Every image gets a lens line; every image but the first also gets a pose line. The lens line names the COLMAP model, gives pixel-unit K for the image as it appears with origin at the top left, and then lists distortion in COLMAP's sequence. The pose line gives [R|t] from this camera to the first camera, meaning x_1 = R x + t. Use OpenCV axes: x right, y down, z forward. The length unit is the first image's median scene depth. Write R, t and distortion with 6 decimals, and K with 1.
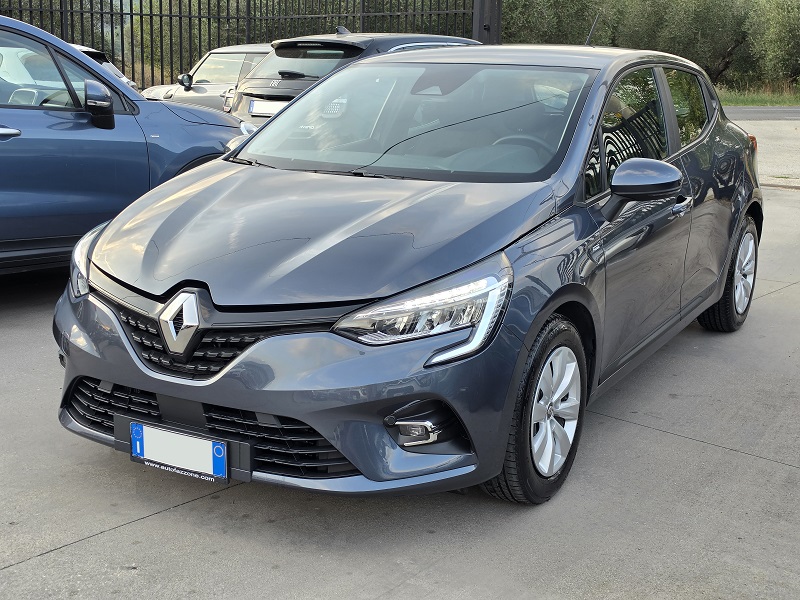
lens RADIAL K [[1088.4, 0, 400.0], [0, 1088.4, 300.0], [0, 0, 1]] dist [0.005490, 0.009683]
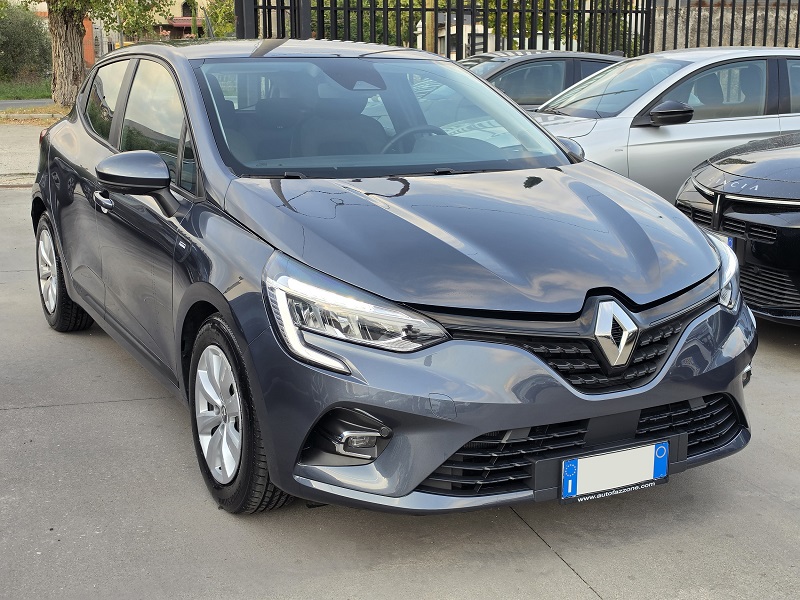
lens RADIAL K [[1088.4, 0, 400.0], [0, 1088.4, 300.0], [0, 0, 1]] dist [0.005490, 0.009683]
pose [[0.622117, -0.214593, 0.752941, -1.006078], [0.213745, 0.971723, 0.100341, -0.139183], [-0.753183, 0.098513, 0.650393, 0.524508]]
